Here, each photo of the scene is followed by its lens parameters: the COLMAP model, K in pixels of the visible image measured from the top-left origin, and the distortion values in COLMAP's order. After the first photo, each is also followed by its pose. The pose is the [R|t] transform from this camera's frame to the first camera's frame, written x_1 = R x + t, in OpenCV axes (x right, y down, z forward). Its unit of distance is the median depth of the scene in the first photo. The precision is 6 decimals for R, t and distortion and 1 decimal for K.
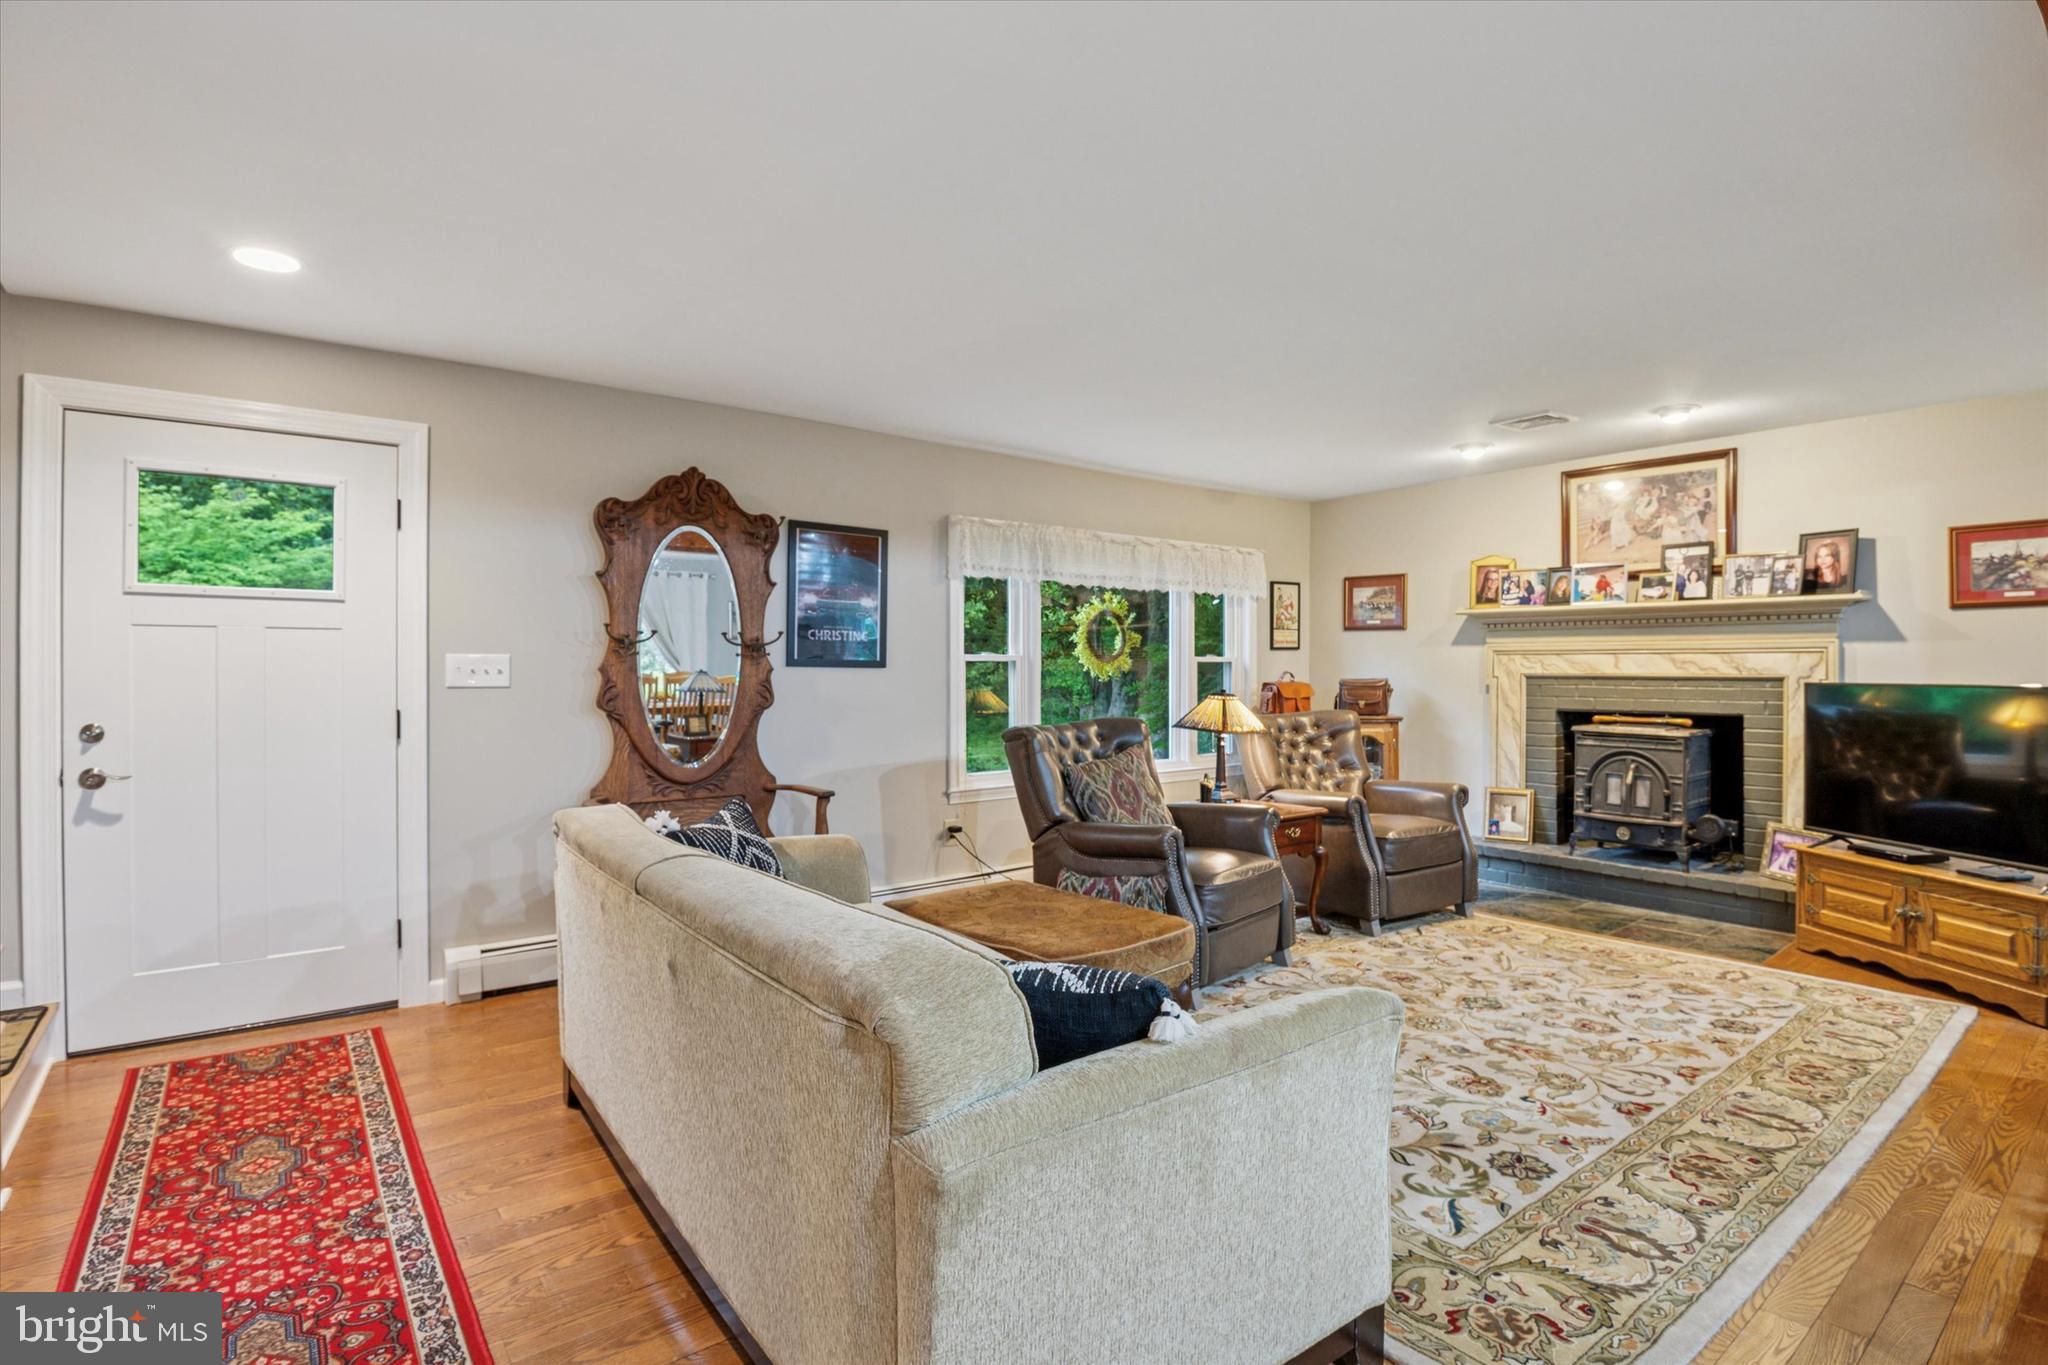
lens RADIAL K [[1005.1, 0, 1027.2], [0, 1005.1, 672.1], [0, 0, 1]] dist [-0.028160, -0.002029]
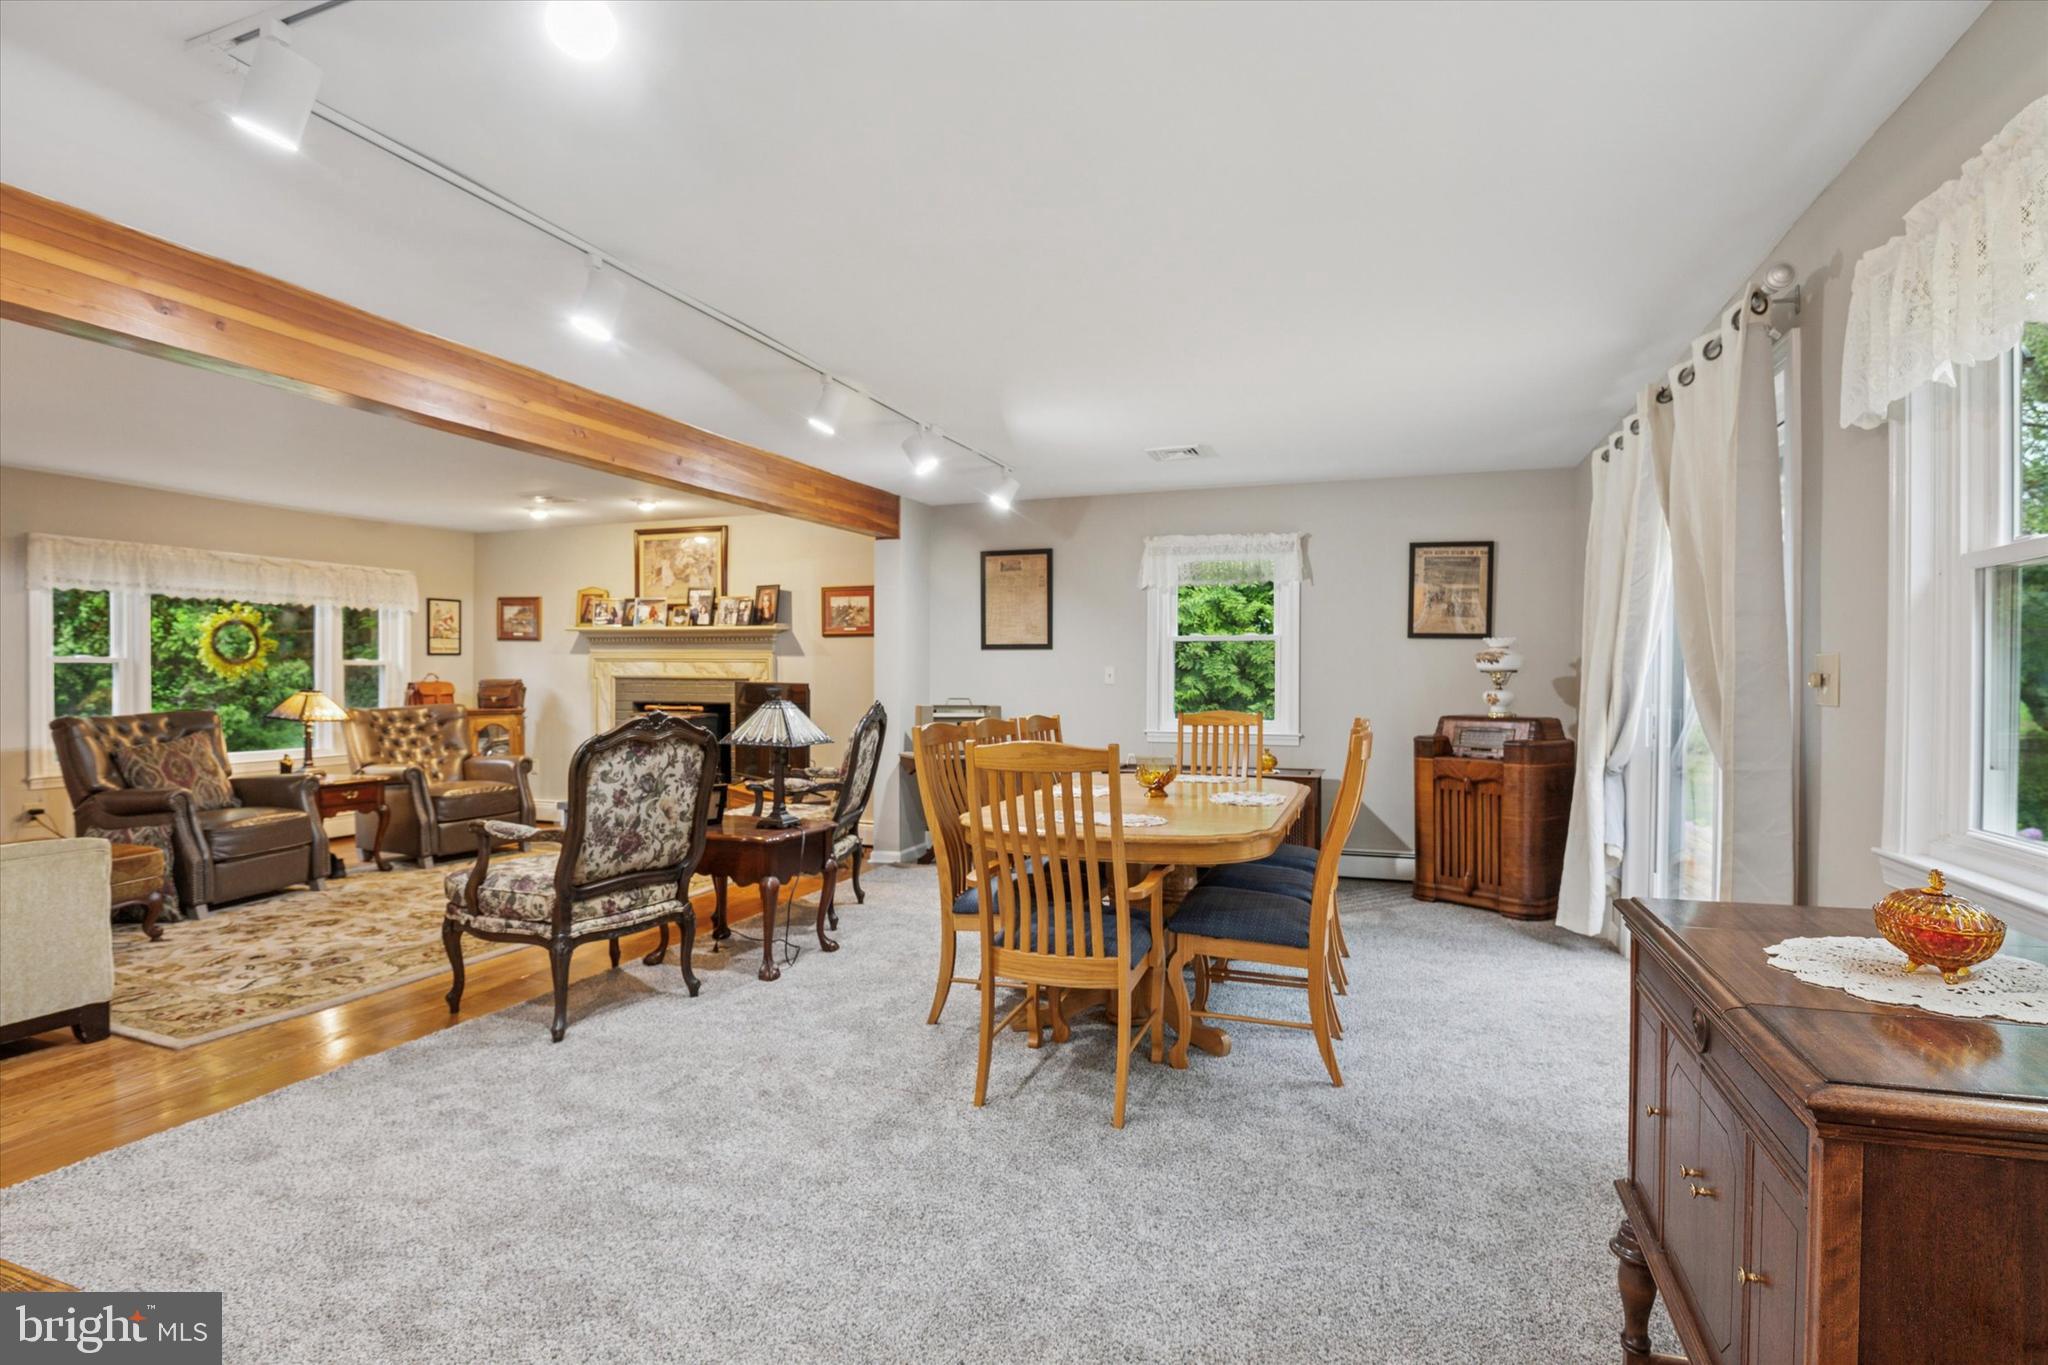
lens RADIAL K [[1005.1, 0, 1027.0], [0, 1005.1, 679.6], [0, 0, 1]] dist [-0.028160, -0.002029]
pose [[0.846609, 0.001935, 0.532211, 0.292175], [-0.004560, 0.999983, 0.003618, -0.000600], [-0.532195, -0.005490, 0.846604, -0.522000]]
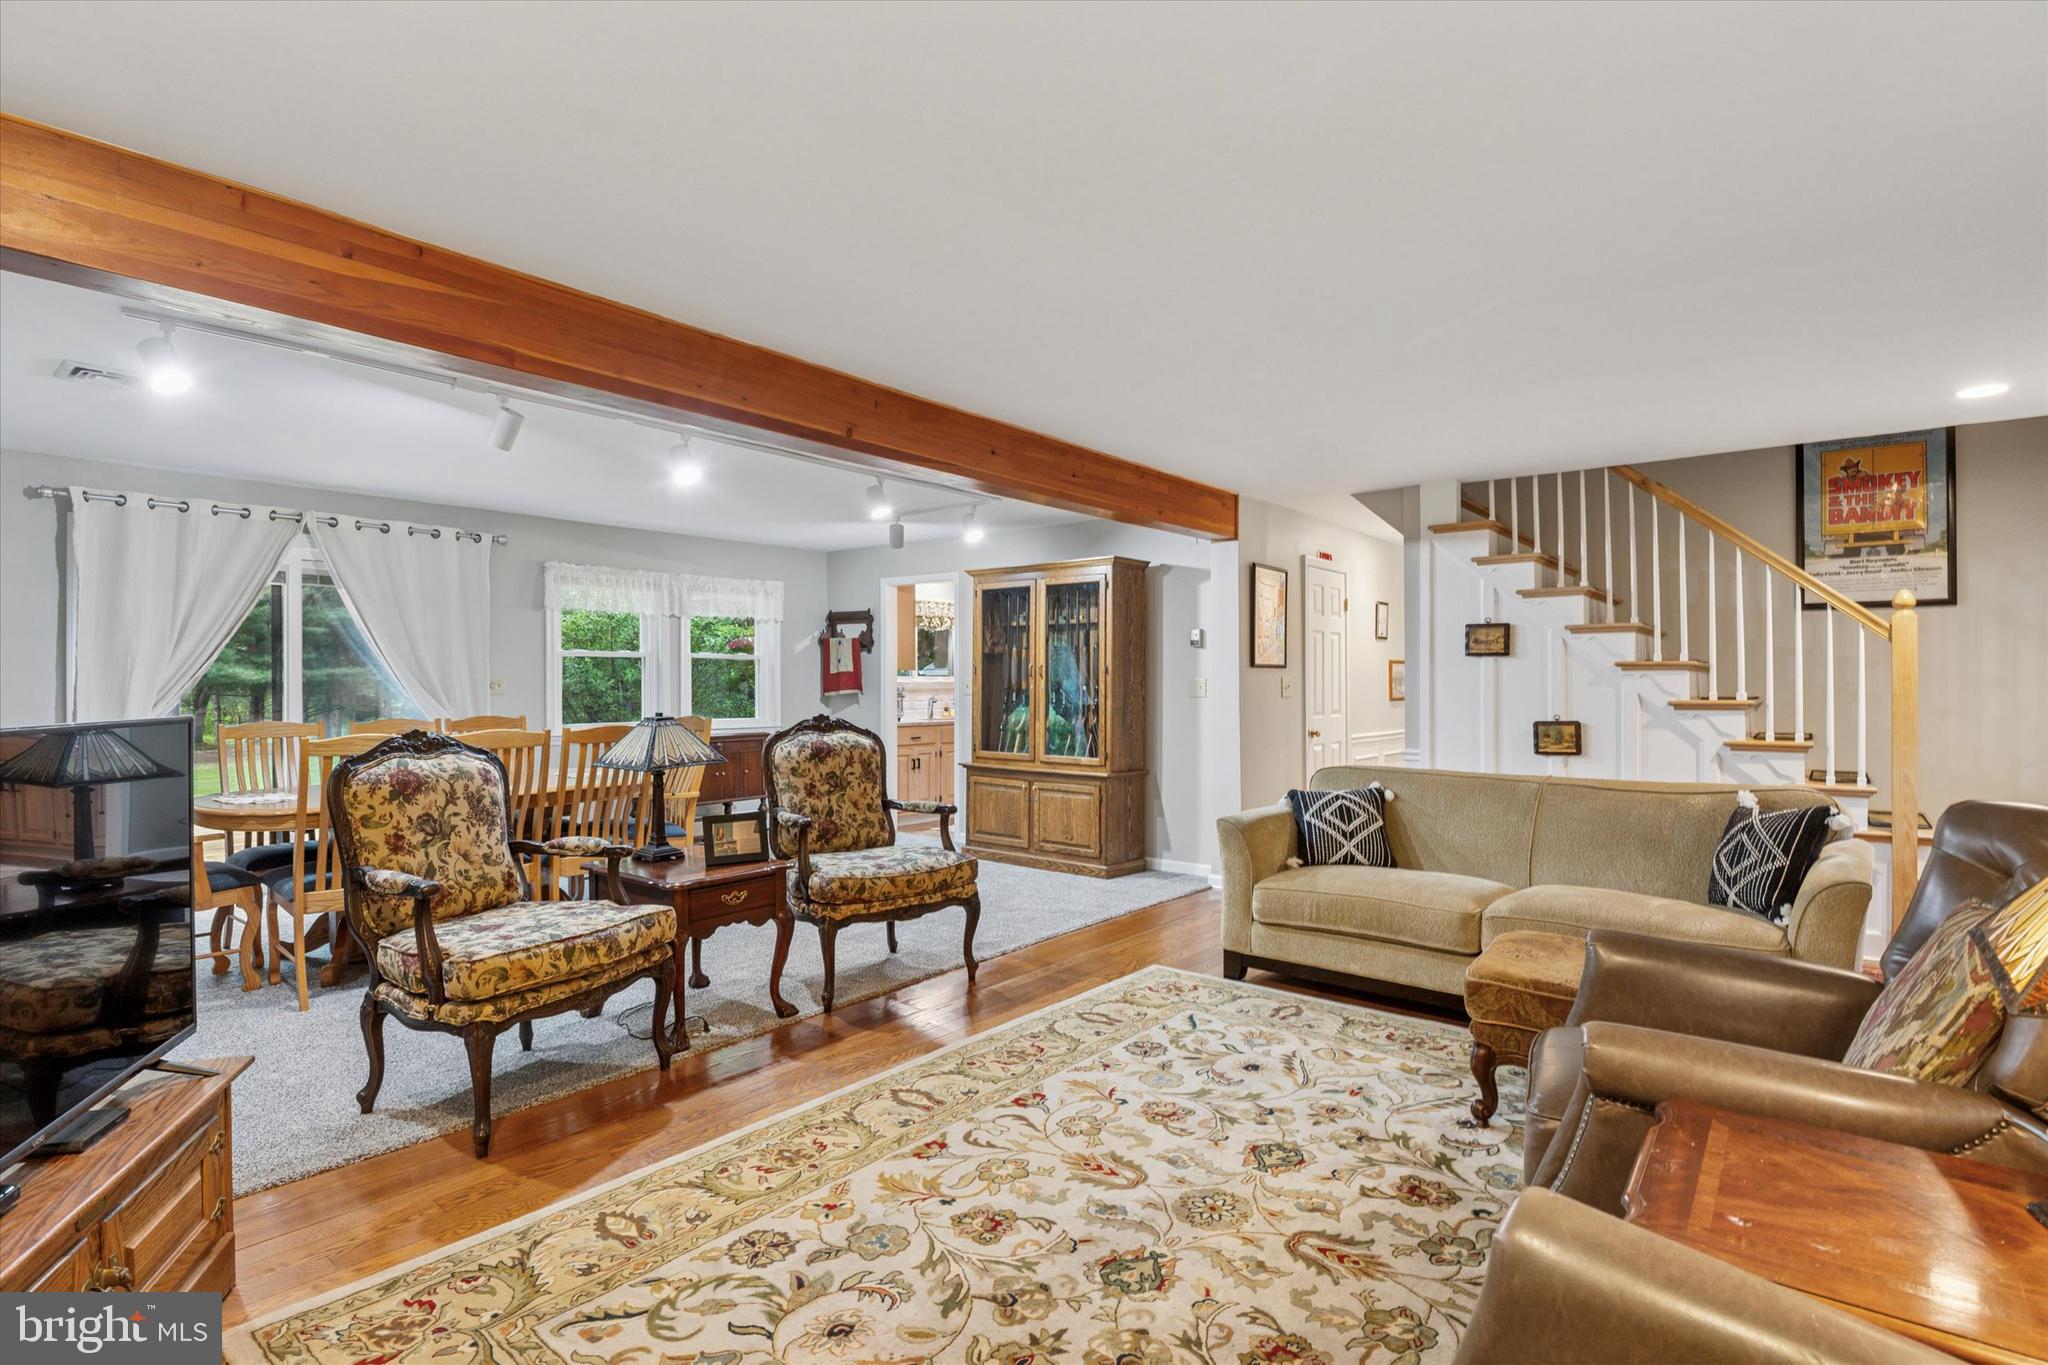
lens RADIAL K [[1005.1, 0, 1027.3], [0, 1005.1, 676.4], [0, 0, 1]] dist [-0.028160, -0.002029]
pose [[-0.976041, -0.005327, -0.217523, 0.461967], [-0.004929, 0.999985, -0.002370, -0.006564], [0.217533, -0.001241, -0.976052, 1.112245]]
